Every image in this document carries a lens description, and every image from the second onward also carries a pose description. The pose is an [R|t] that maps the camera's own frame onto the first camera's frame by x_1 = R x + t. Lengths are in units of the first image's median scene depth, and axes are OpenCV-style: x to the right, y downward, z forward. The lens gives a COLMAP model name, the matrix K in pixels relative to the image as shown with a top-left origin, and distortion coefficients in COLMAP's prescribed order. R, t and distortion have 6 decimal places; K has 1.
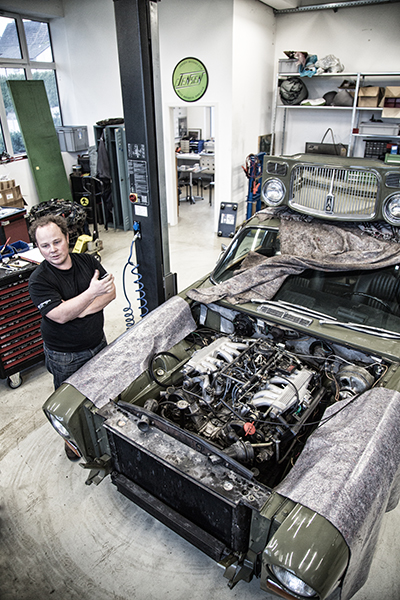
lens RADIAL K [[386.5, 0, 198.2], [0, 386.5, 305.1], [0, 0, 1]] dist [-0.060488, 0.008677]
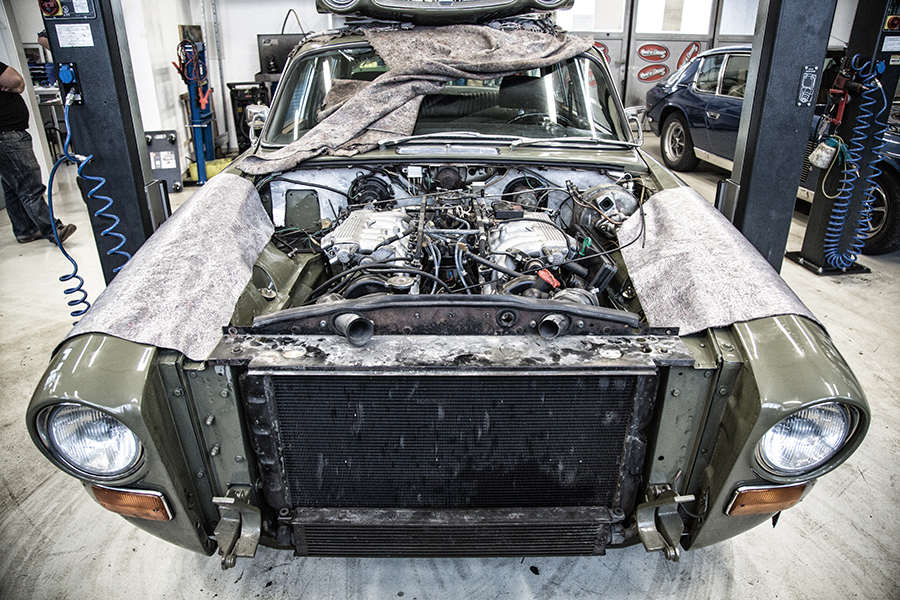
lens RADIAL K [[579.8, 0, 446.1], [0, 579.8, 300.1], [0, 0, 1]] dist [-0.060488, 0.008677]
pose [[0.825650, -0.241638, 0.509816, -0.235305], [0.251157, 0.966582, 0.051383, 0.170626], [-0.505195, 0.085620, 0.858748, 0.254403]]
